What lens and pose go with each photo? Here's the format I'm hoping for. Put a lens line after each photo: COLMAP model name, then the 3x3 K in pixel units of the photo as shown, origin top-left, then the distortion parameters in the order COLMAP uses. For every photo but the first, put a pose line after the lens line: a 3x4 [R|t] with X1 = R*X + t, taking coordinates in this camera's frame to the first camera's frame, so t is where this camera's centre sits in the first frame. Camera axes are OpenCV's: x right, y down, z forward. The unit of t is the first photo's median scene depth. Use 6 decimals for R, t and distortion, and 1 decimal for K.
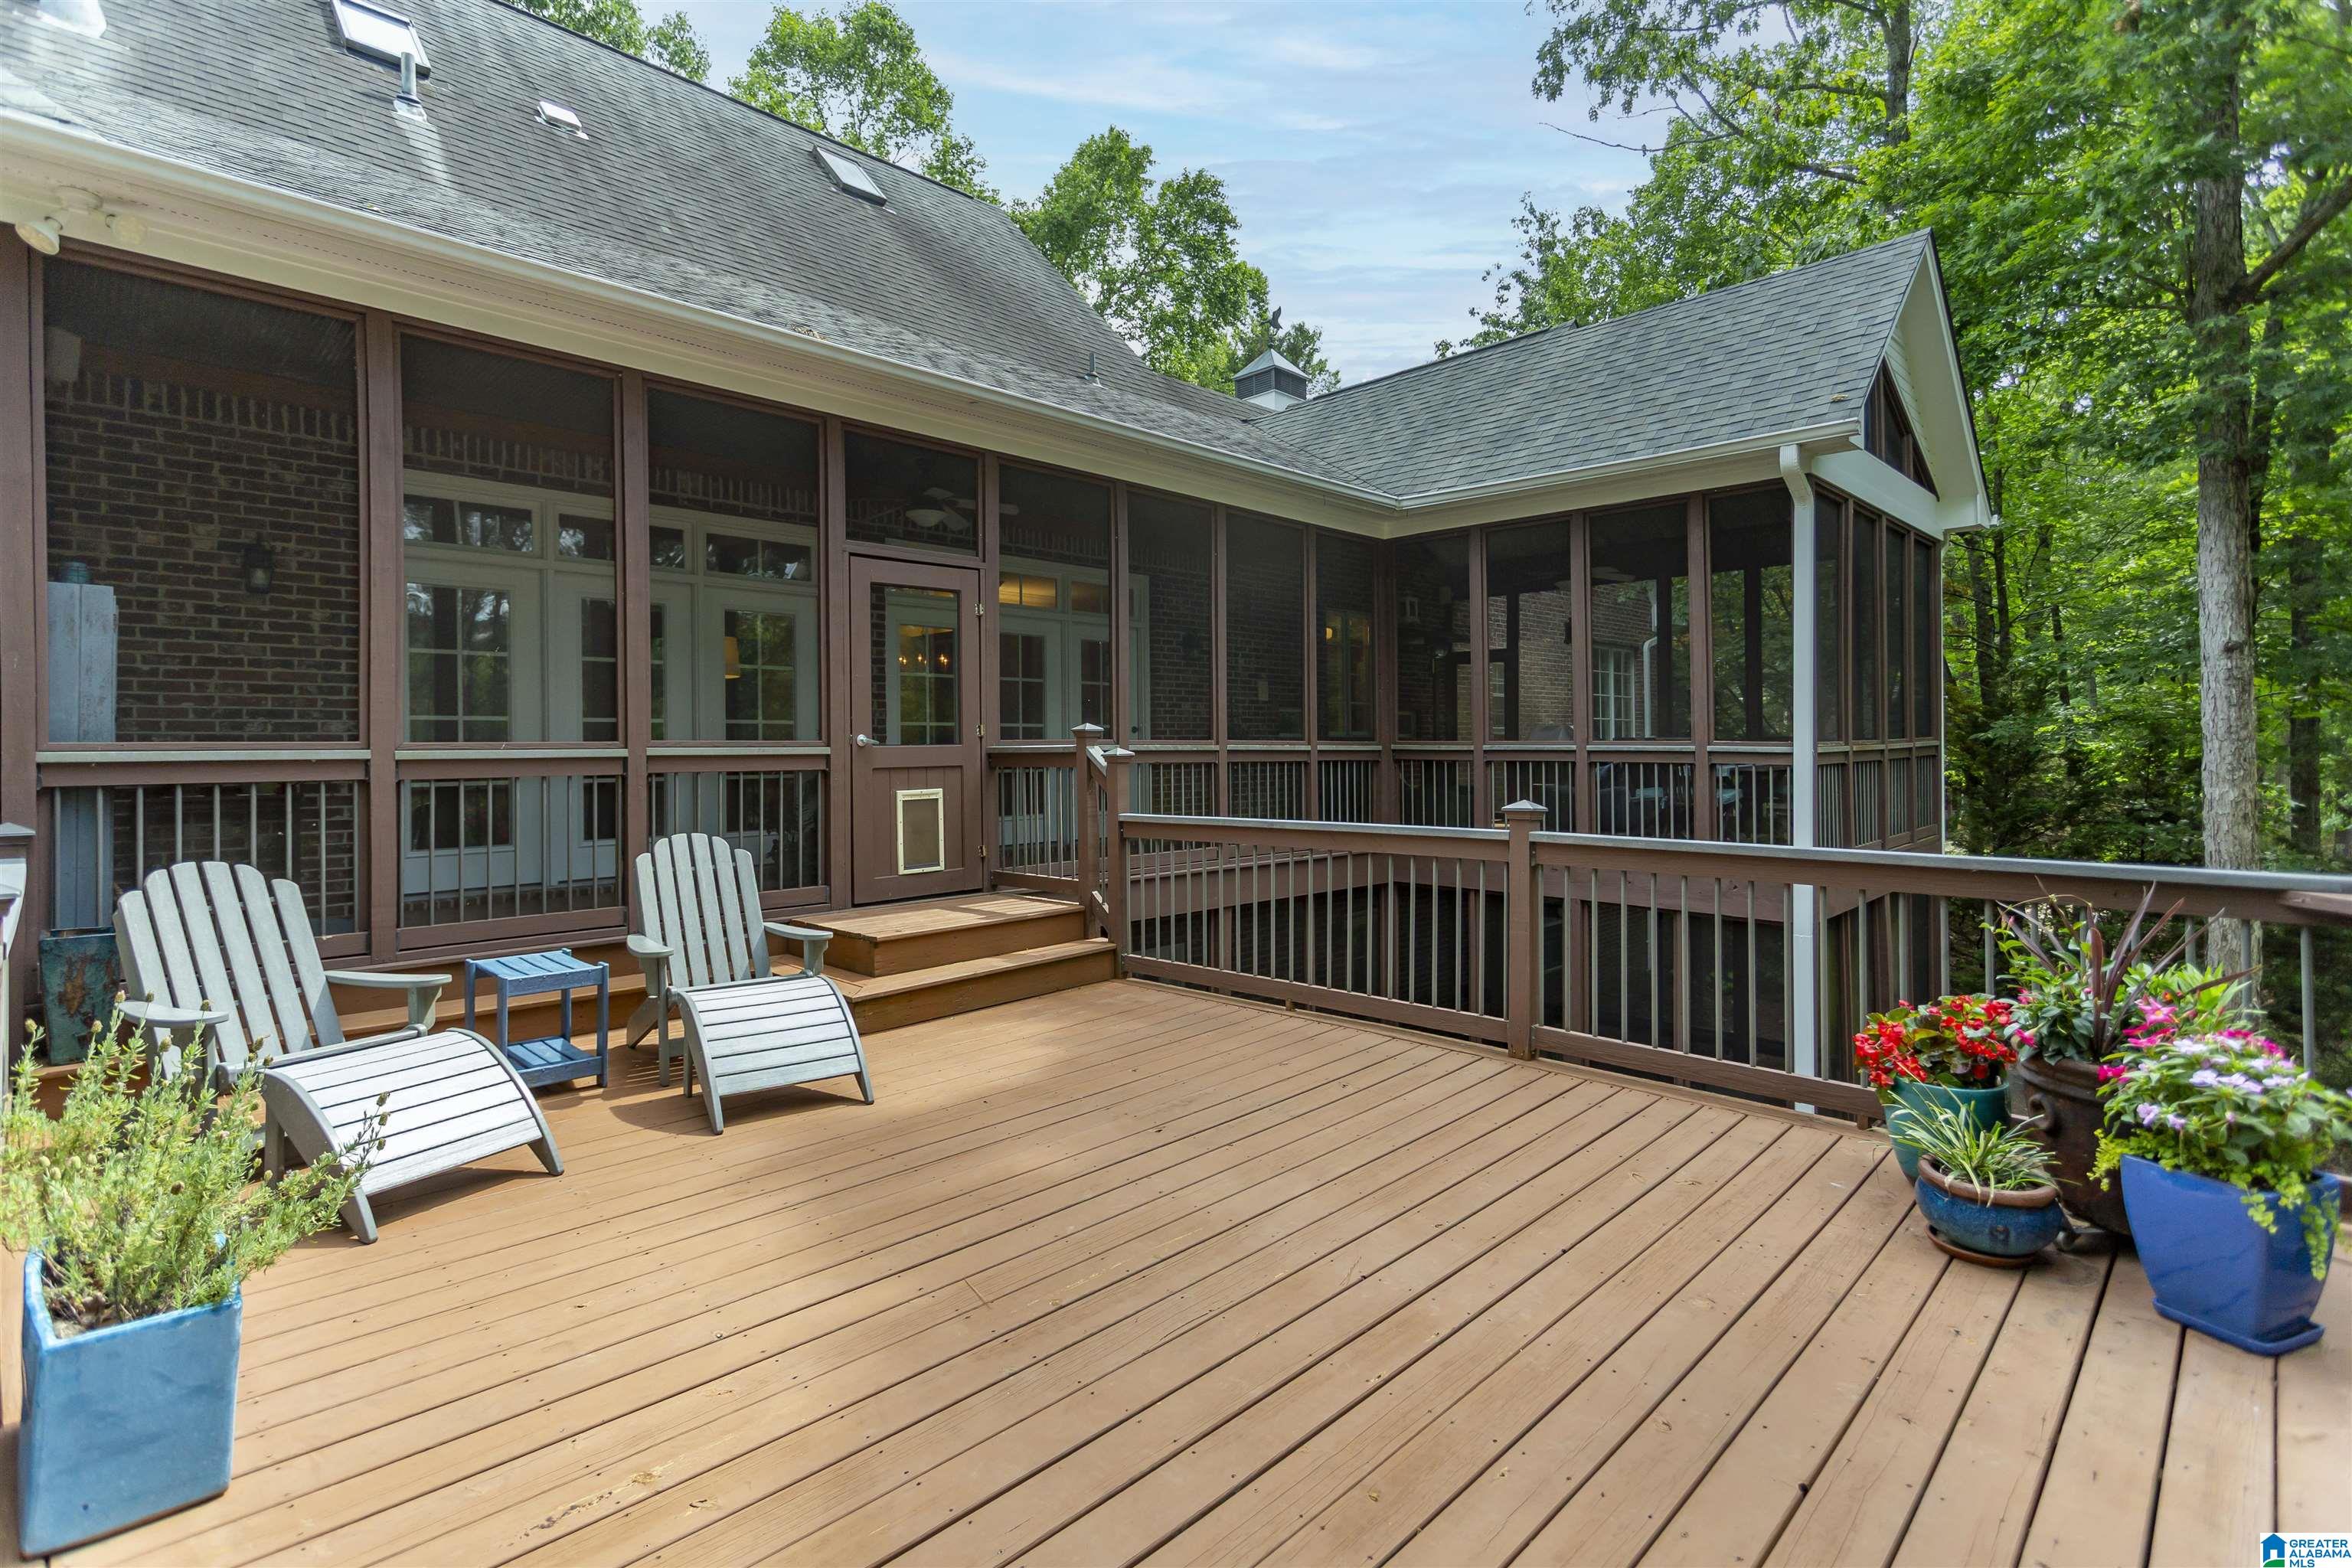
lens RADIAL K [[1114.8, 0, 1172.6], [0, 1114.8, 775.8], [0, 0, 1]] dist [0.002564, 0.000414]
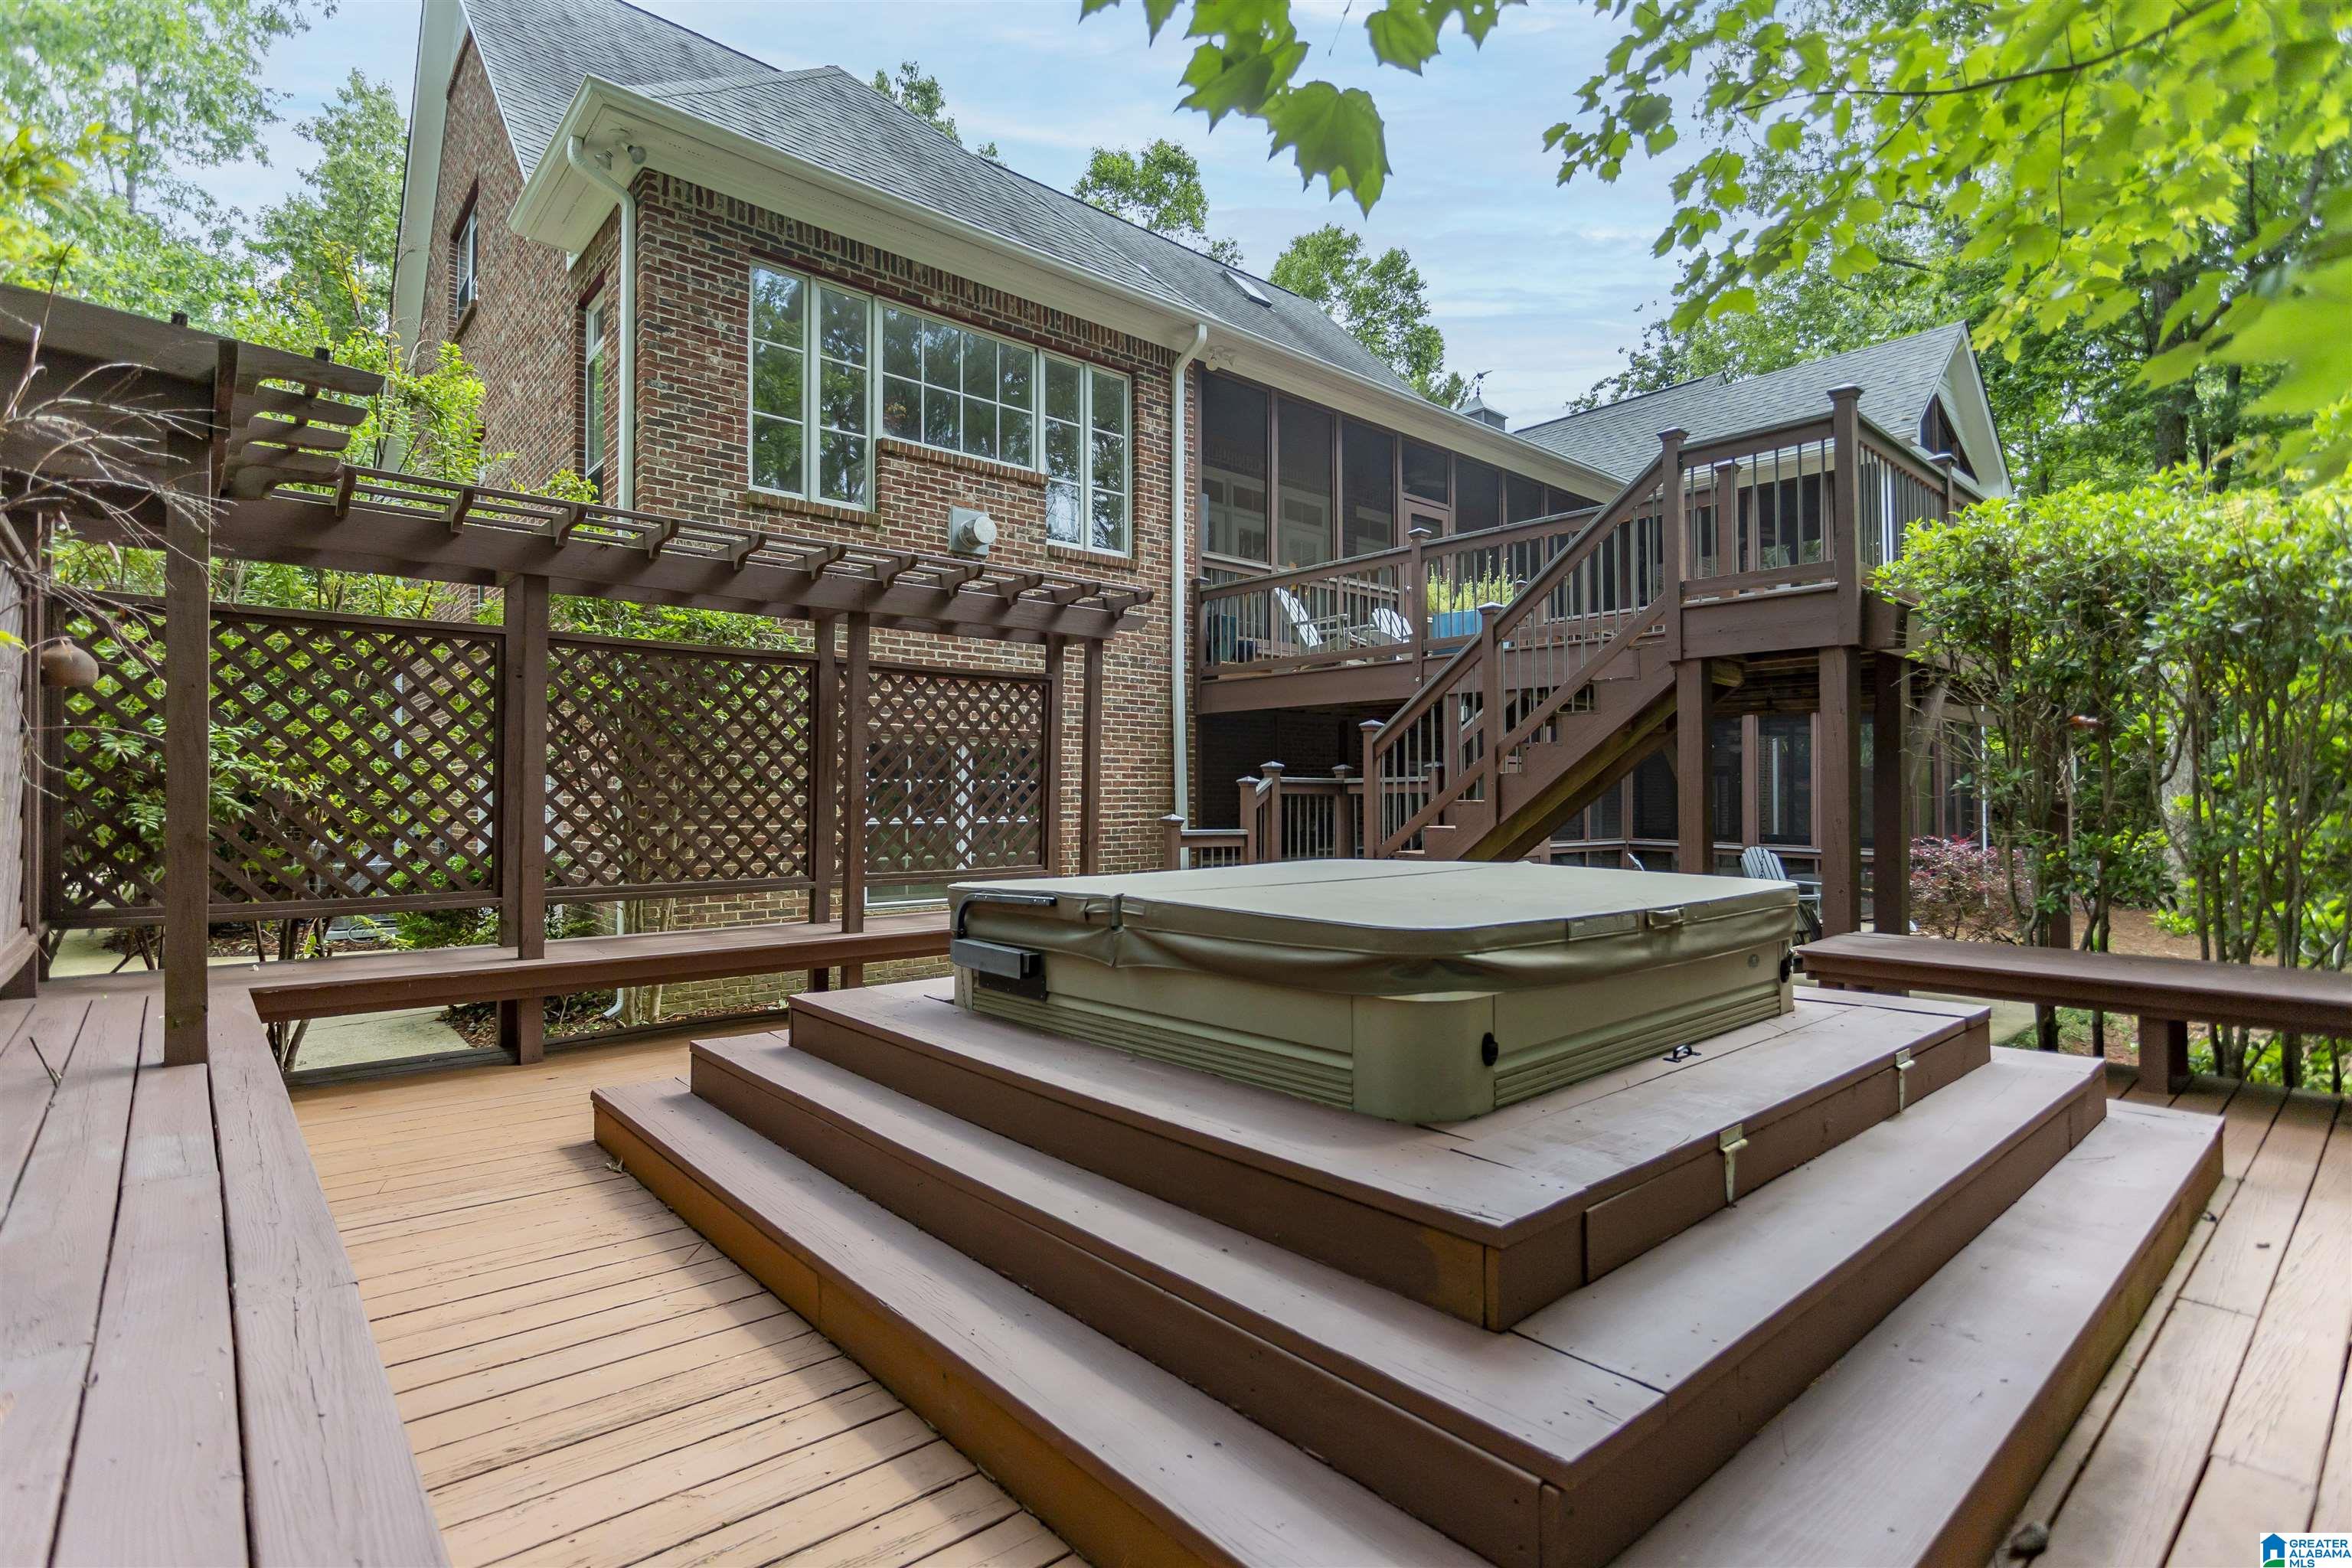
lens RADIAL K [[1114.8, 0, 1176.2], [0, 1114.8, 781.1], [0, 0, 1]] dist [0.002564, 0.000414]
pose [[0.997275, 0.007934, -0.073340, -0.242204], [-0.010055, 0.999540, -0.028599, 0.170410], [0.073080, 0.029258, 0.996897, -0.474406]]
